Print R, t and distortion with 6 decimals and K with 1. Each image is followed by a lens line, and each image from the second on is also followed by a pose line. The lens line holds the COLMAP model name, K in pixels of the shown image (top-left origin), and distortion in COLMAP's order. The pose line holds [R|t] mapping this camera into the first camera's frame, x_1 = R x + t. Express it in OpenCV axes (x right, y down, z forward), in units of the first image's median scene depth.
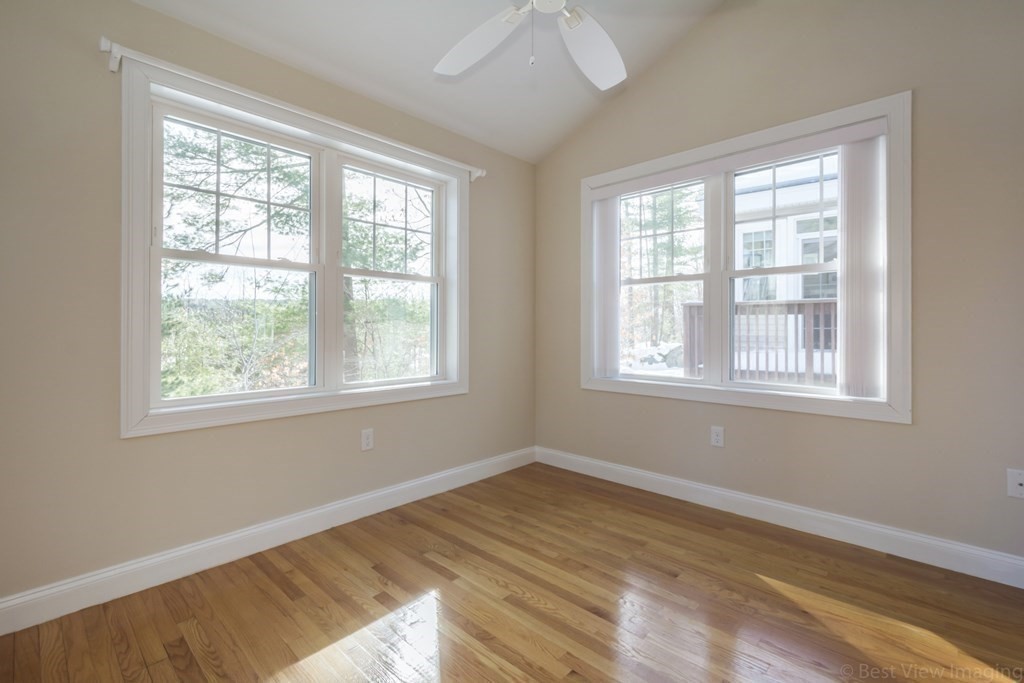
lens RADIAL K [[444.1, 0, 520.2], [0, 444.1, 340.4], [0, 0, 1]] dist [0.000969, 0.000246]
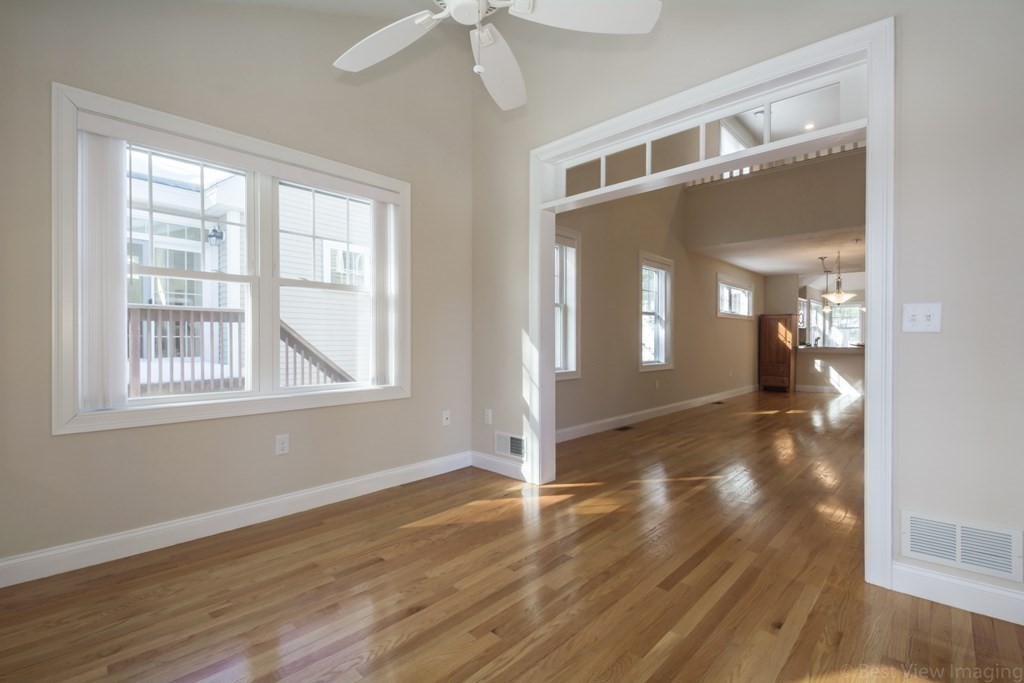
lens RADIAL K [[425.0, 0, 510.4], [0, 425.0, 364.6], [0, 0, 1]] dist [-0.024032, -0.000228]
pose [[0.055855, -0.060777, 0.996587, -0.500212], [0.022311, 0.997972, 0.059611, -0.008087], [-0.998190, 0.018906, 0.057098, 0.470337]]
